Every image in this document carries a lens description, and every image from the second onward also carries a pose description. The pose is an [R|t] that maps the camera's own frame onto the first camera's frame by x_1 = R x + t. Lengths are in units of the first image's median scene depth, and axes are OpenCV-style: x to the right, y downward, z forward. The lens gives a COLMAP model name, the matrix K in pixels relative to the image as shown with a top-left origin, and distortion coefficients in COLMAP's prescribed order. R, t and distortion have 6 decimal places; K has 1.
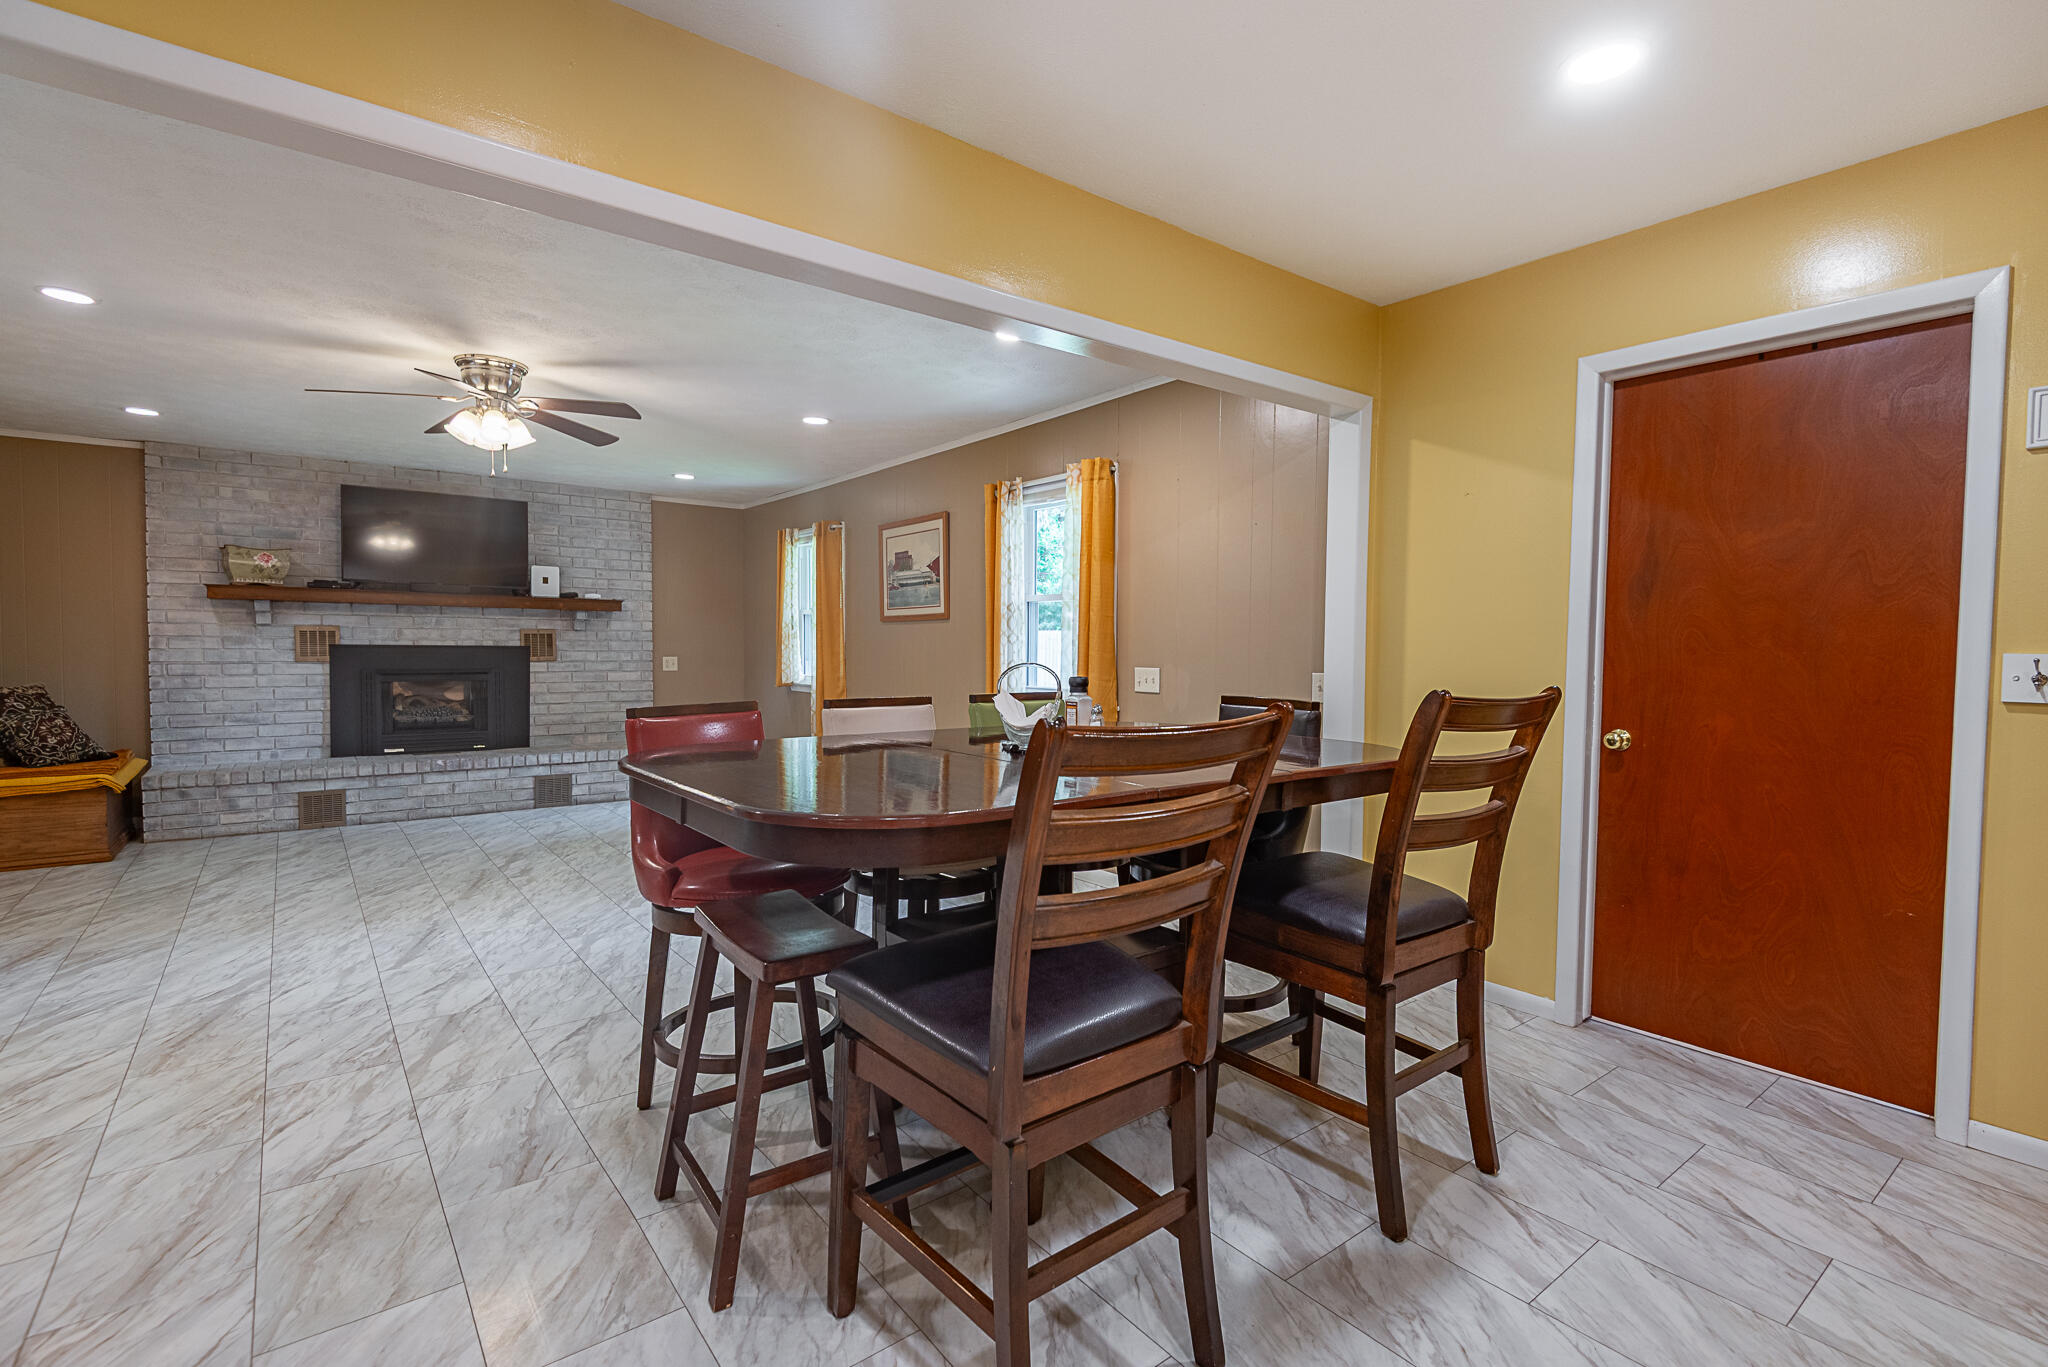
lens RADIAL K [[941.2, 0, 1023.3], [0, 941.2, 686.5], [0, 0, 1]] dist [0.027508, -0.013746]
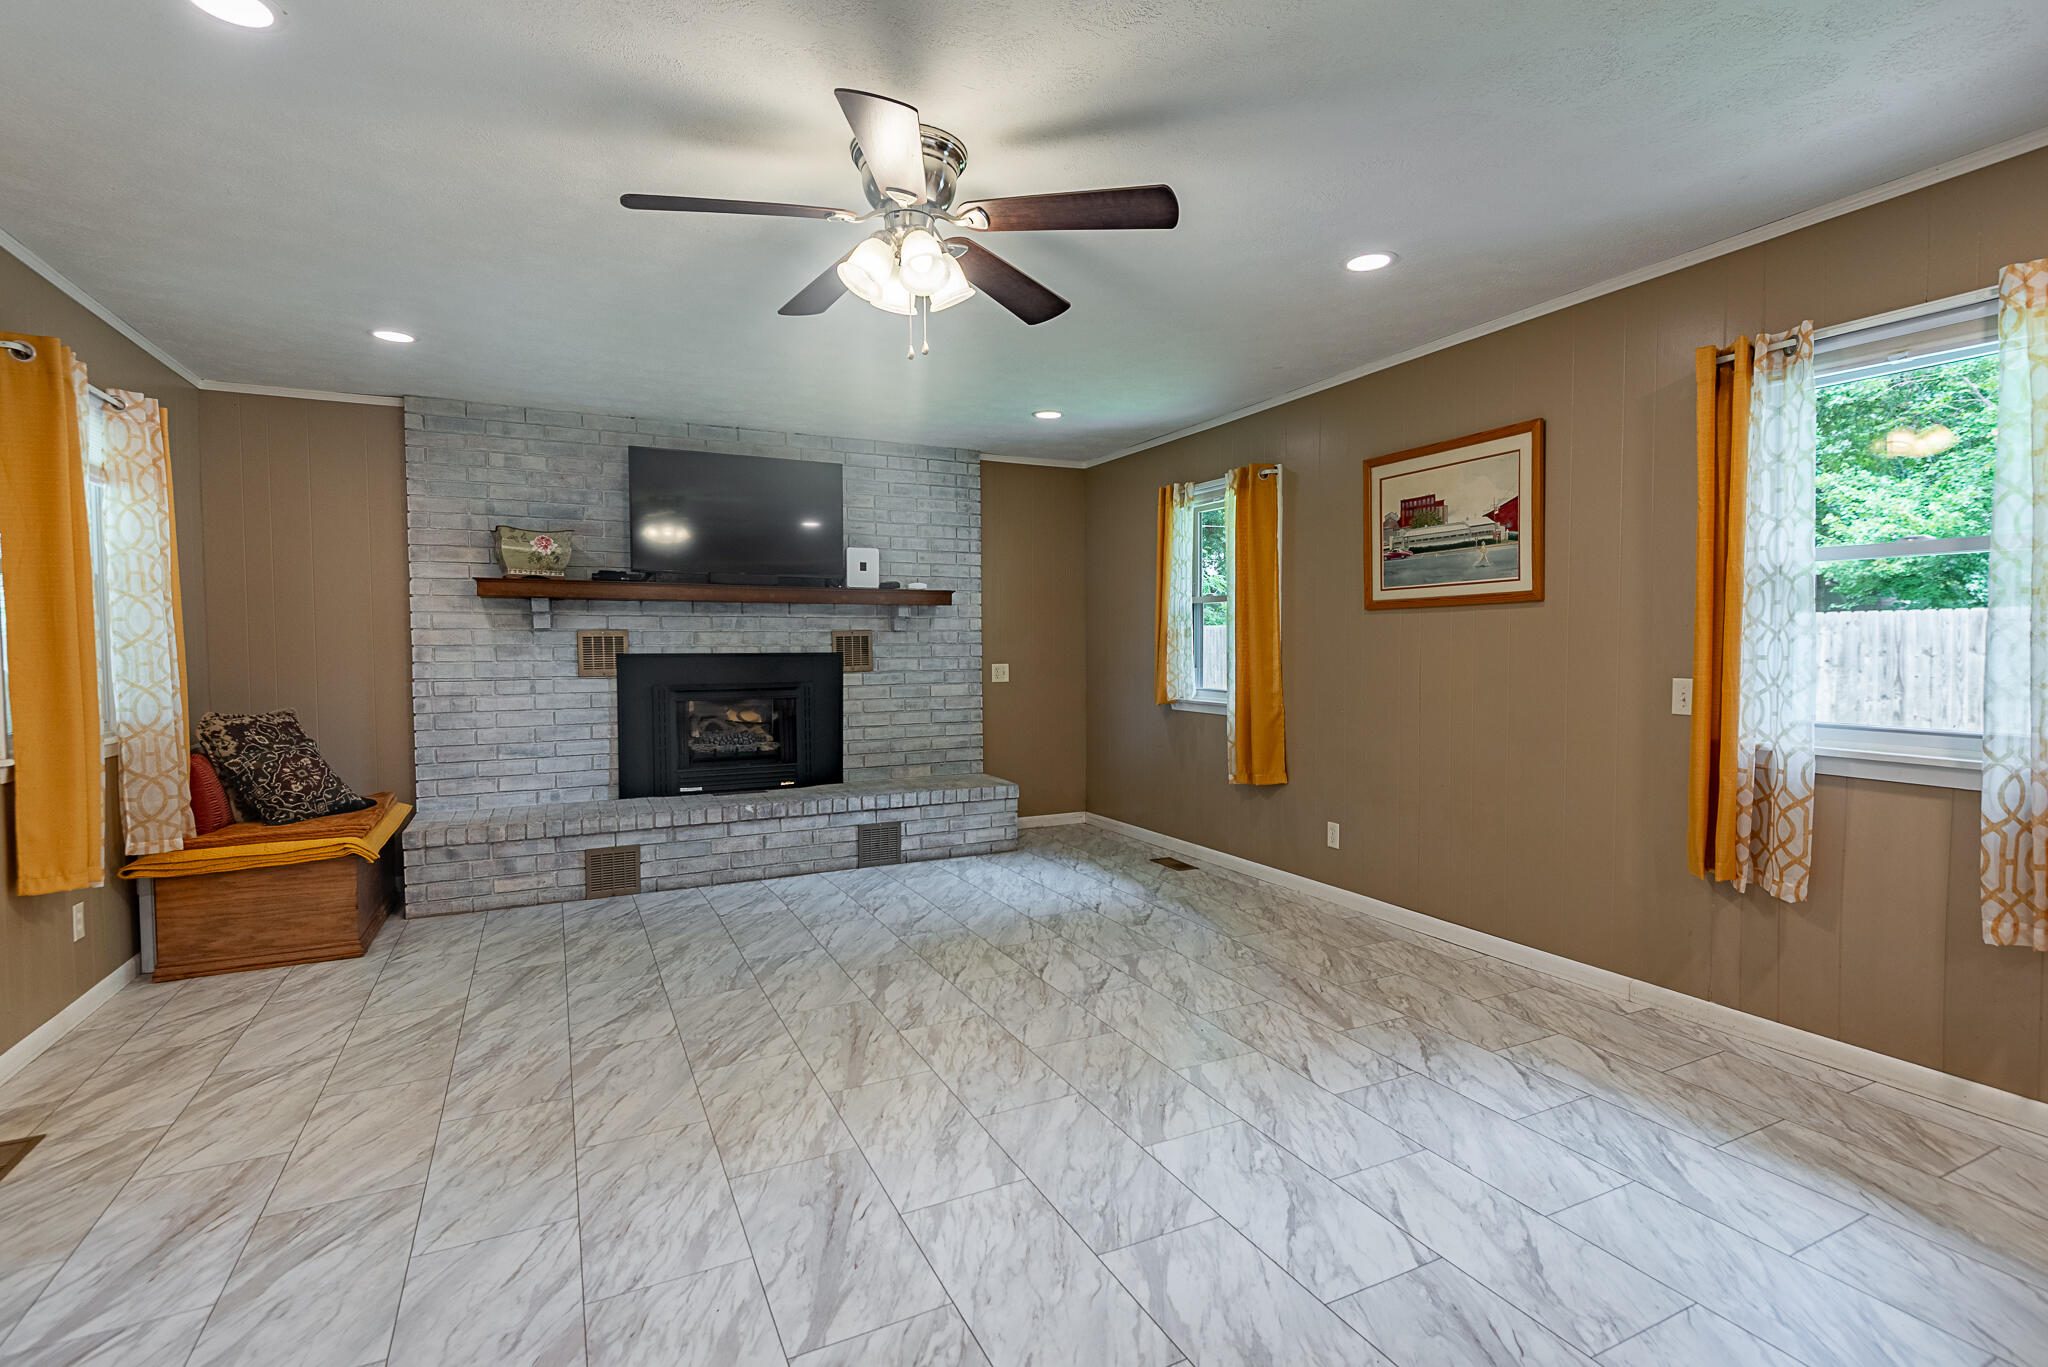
lens RADIAL K [[941.2, 0, 1027.1], [0, 941.2, 692.6], [0, 0, 1]] dist [0.027508, -0.013746]
pose [[0.982046, -0.003673, -0.188605, -0.265640], [0.005396, 0.999948, 0.008621, -0.018196], [0.188563, -0.009484, 0.982015, 0.318364]]
